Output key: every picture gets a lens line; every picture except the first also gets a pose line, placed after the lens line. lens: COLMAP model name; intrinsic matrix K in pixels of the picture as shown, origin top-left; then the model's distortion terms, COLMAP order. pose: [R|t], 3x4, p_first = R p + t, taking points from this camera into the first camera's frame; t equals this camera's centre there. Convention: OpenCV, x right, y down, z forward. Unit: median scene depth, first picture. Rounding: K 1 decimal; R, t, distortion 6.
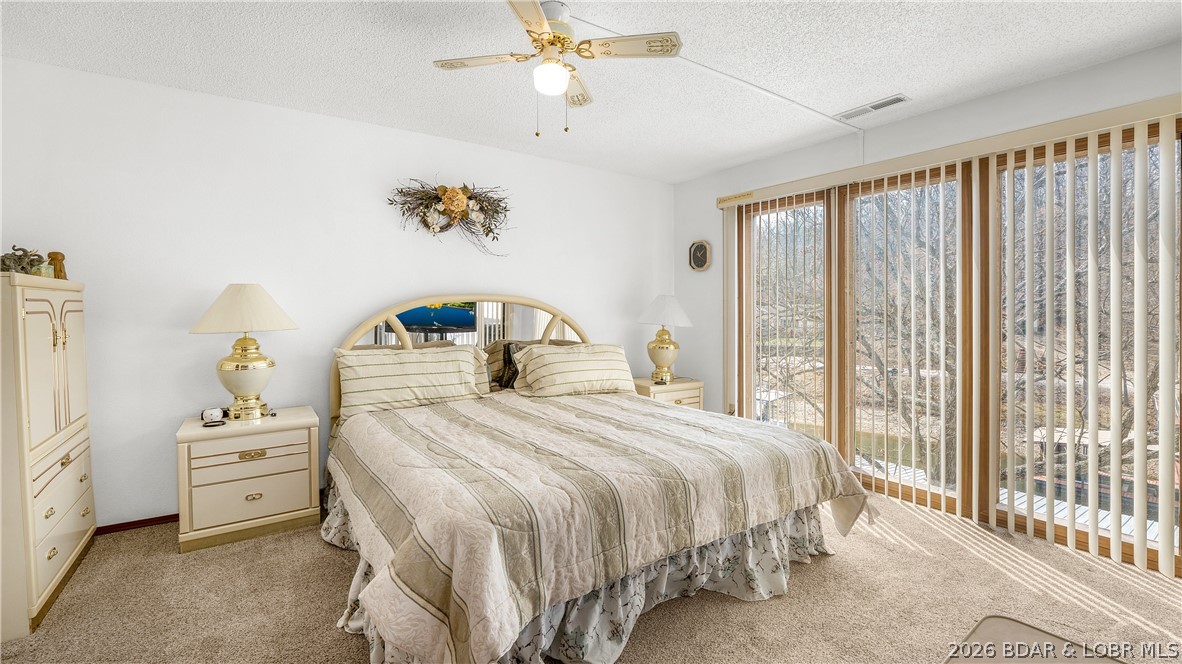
lens RADIAL K [[478.8, 0, 592.5], [0, 478.8, 315.8], [0, 0, 1]] dist [0.000026, 0.000040]
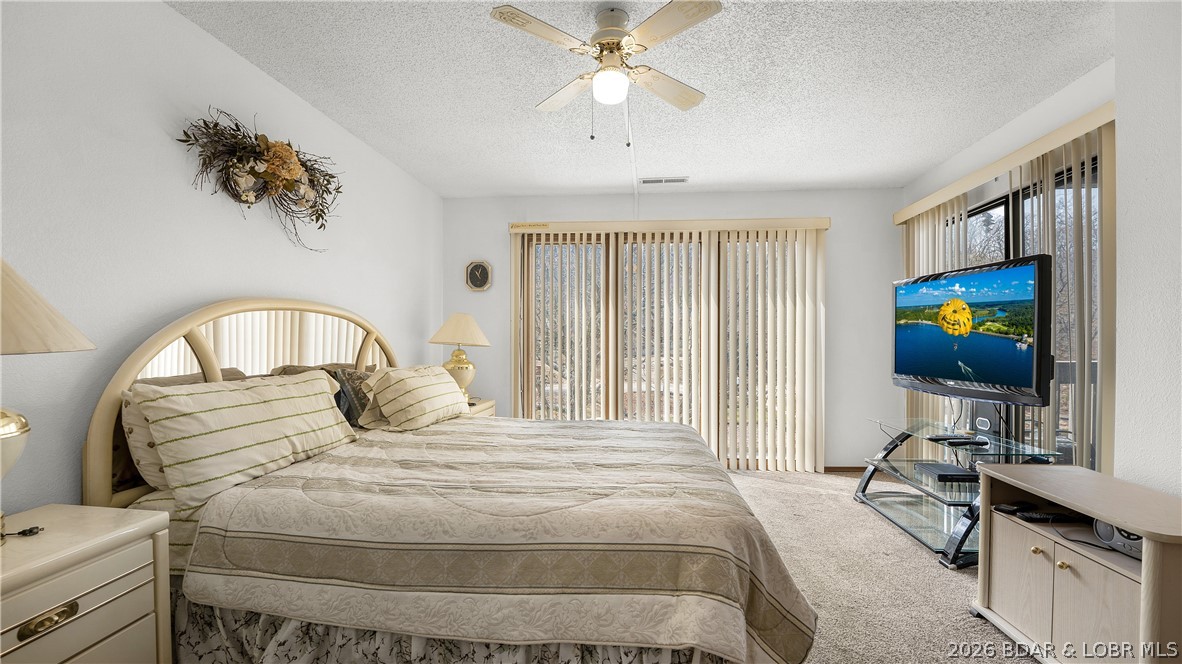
lens RADIAL K [[473.2, 0, 591.0], [0, 473.2, 332.0], [0, 0, 1]] dist [-0.000525, -0.000128]
pose [[0.682107, 0.010459, 0.731178, -0.478826], [0.004219, 0.999825, -0.018238, 0.017156], [-0.731241, 0.015525, 0.681943, 0.214659]]
